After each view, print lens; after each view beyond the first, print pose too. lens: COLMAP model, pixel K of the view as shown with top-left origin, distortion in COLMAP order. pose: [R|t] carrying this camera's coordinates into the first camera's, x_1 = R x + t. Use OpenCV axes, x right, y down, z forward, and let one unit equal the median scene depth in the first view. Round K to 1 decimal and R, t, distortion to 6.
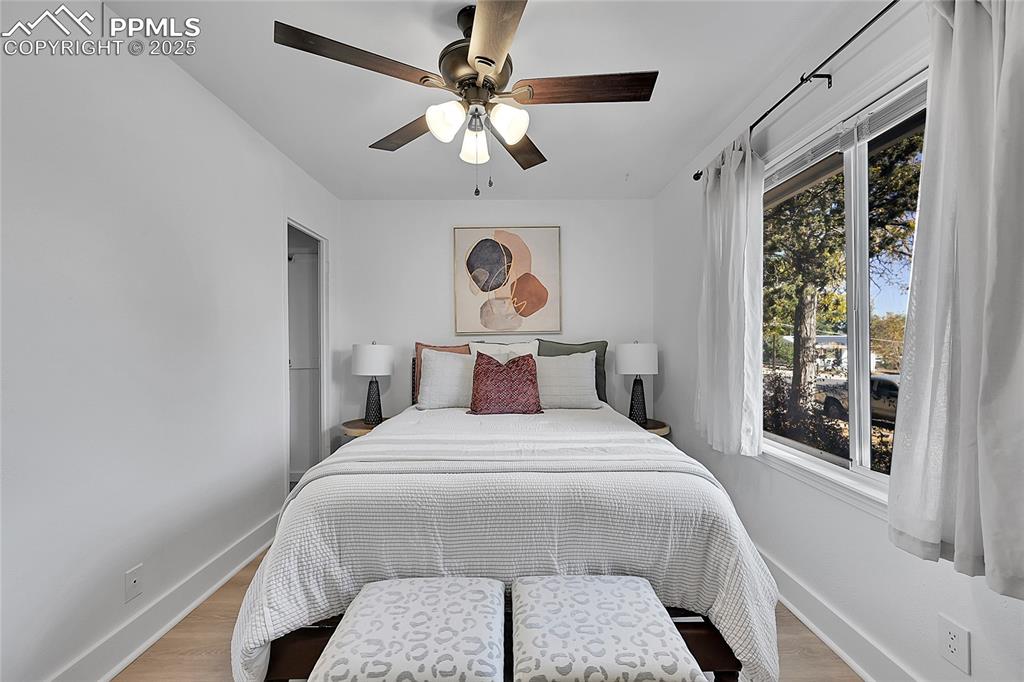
lens RADIAL K [[400.8, 0, 513.3], [0, 400.8, 344.1], [0, 0, 1]] dist [-0.006087, 0.000465]
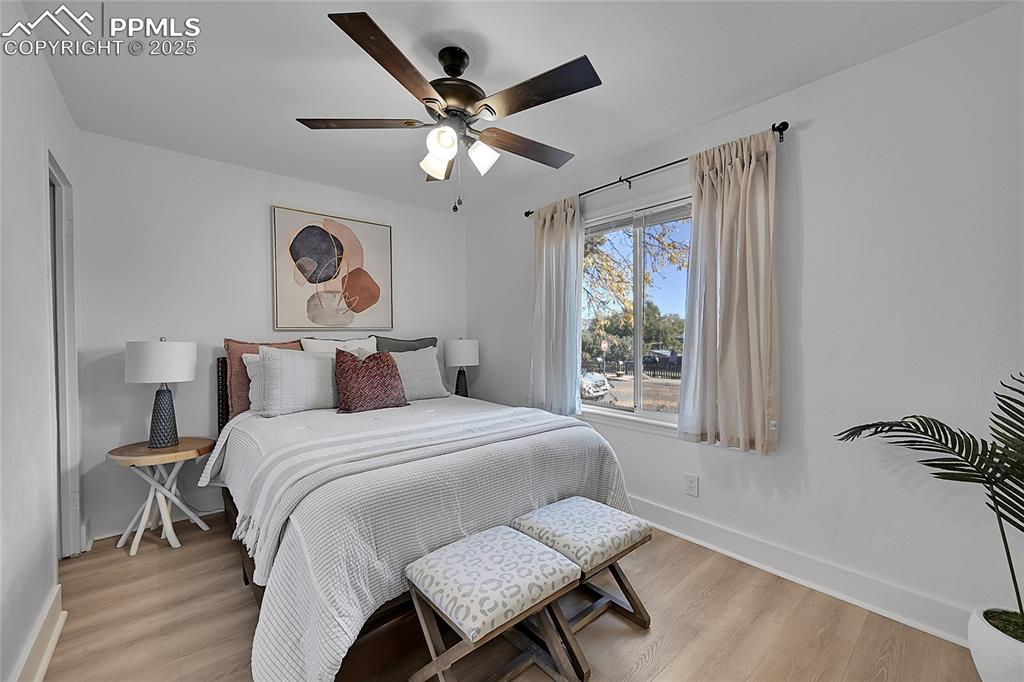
lens RADIAL K [[400.8, 0, 519.1], [0, 400.8, 340.6], [0, 0, 1]] dist [-0.006087, 0.000465]
pose [[0.766202, -0.003564, 0.642590, -0.318760], [0.003319, 0.999993, 0.001589, 0.000135], [-0.642591, 0.000915, 0.766209, -0.002237]]
